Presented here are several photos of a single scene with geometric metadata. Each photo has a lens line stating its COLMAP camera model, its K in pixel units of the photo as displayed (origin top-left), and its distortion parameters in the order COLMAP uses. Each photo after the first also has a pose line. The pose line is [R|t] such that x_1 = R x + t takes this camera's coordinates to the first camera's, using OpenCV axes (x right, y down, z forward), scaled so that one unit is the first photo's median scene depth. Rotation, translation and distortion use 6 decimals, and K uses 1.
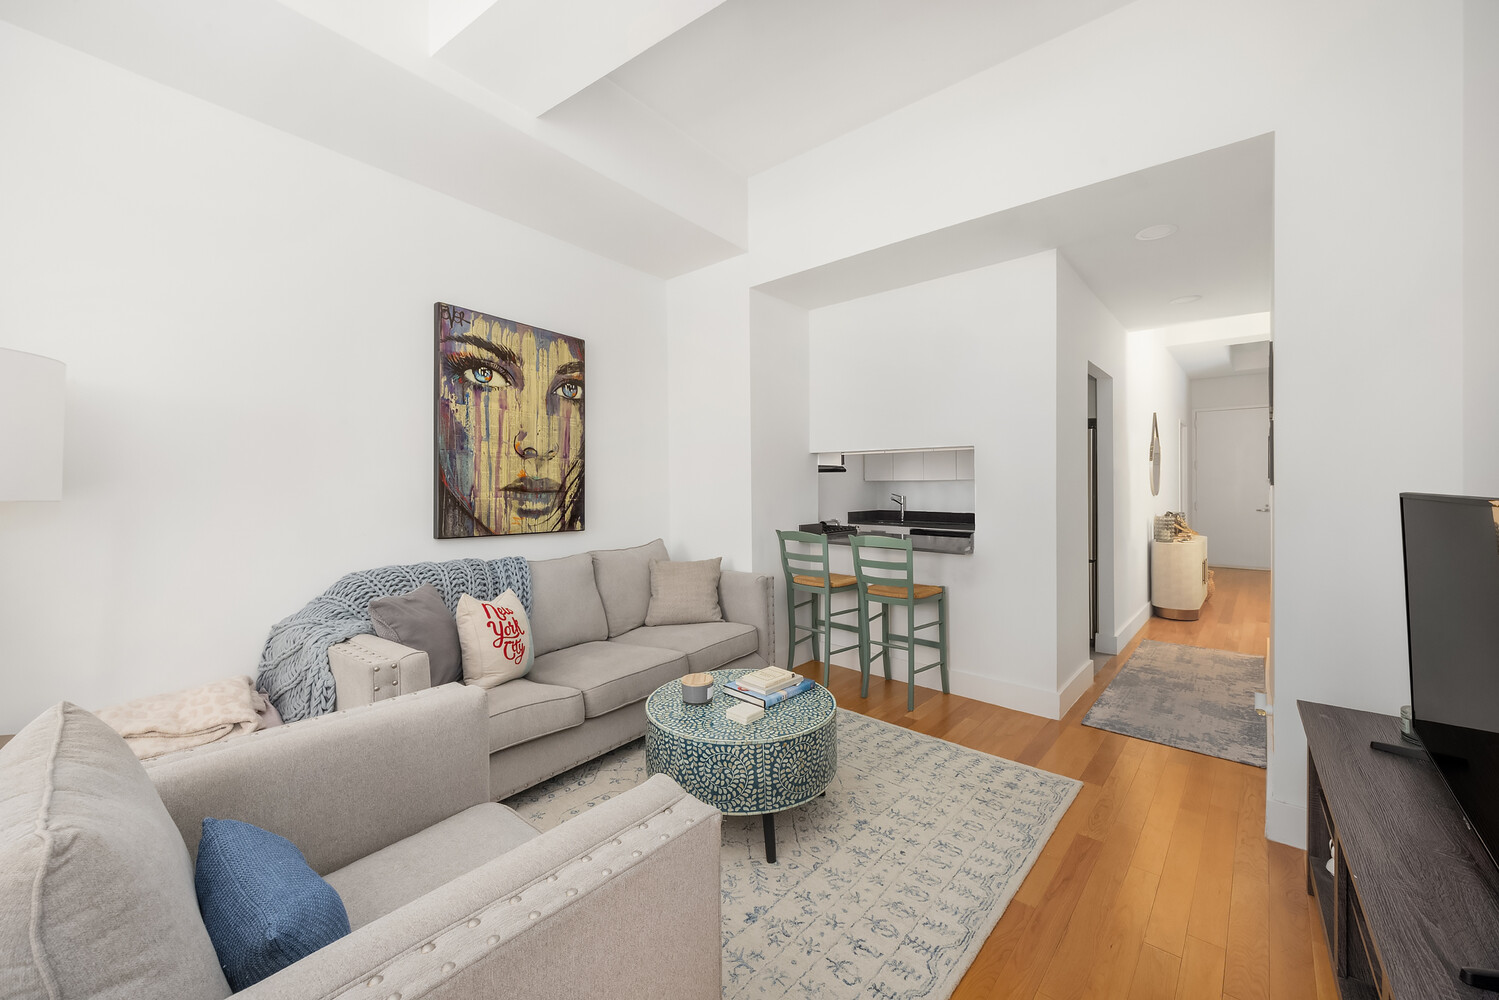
lens RADIAL K [[591.4, 0, 753.6], [0, 591.4, 494.3], [0, 0, 1]] dist [-0.001651, -0.000064]
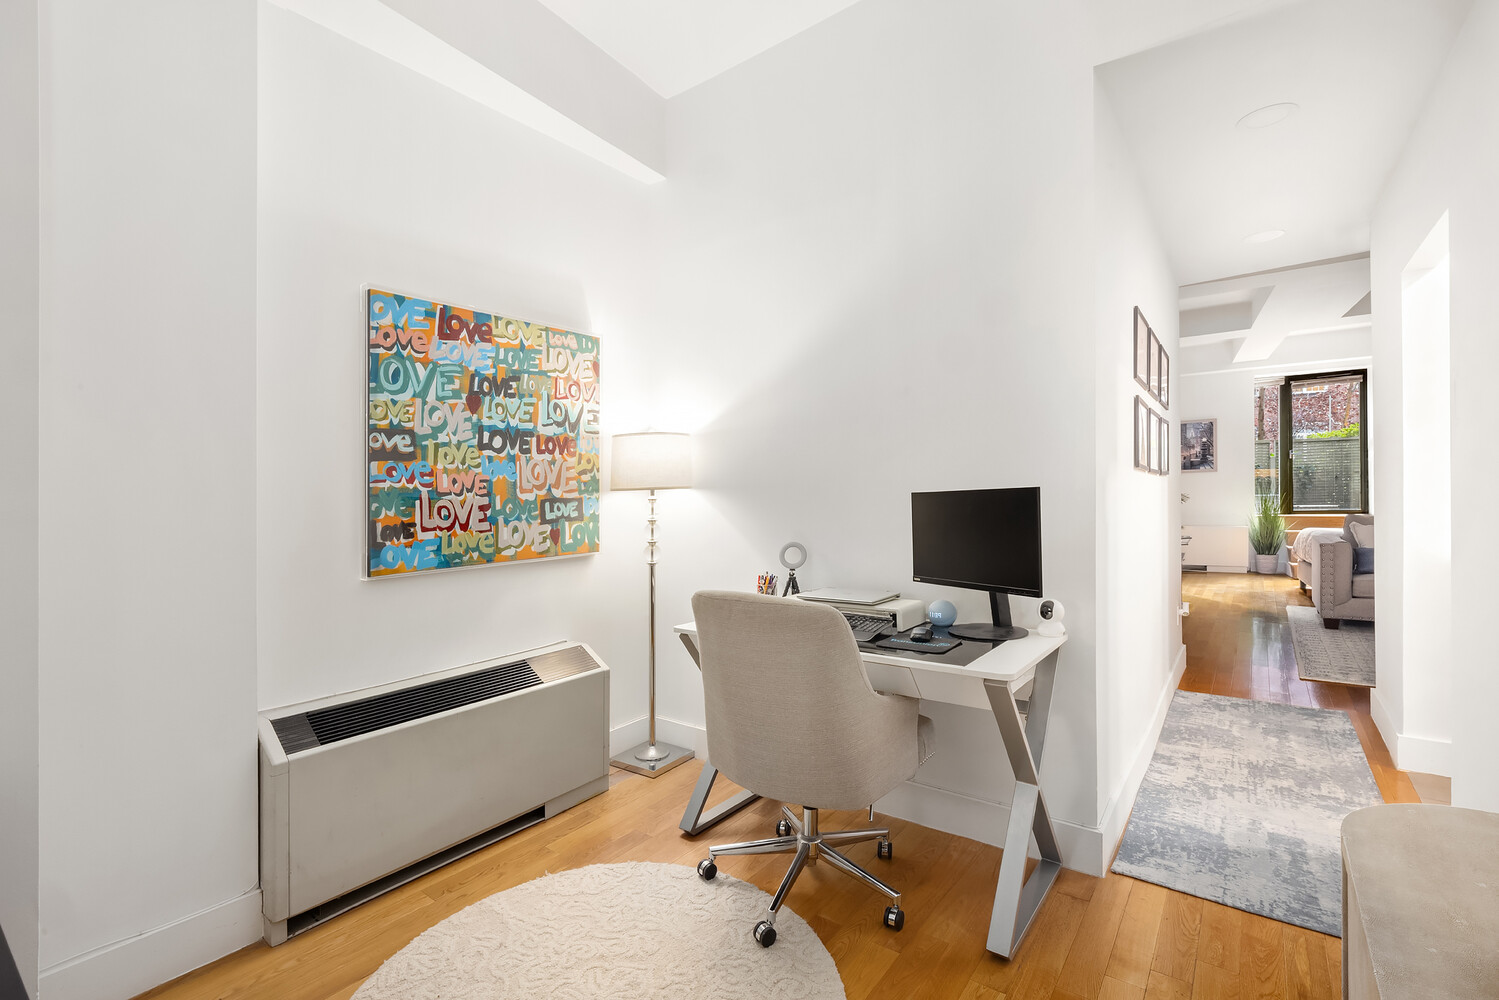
lens RADIAL K [[678.1, 0, 745.5], [0, 678.1, 497.9], [0, 0, 1]] dist [0.002570, 0.000260]
pose [[-0.997466, 0.026068, -0.066199, 1.420547], [0.025275, 0.999599, 0.012787, -0.007686], [0.066505, 0.011082, -0.997725, 1.809091]]
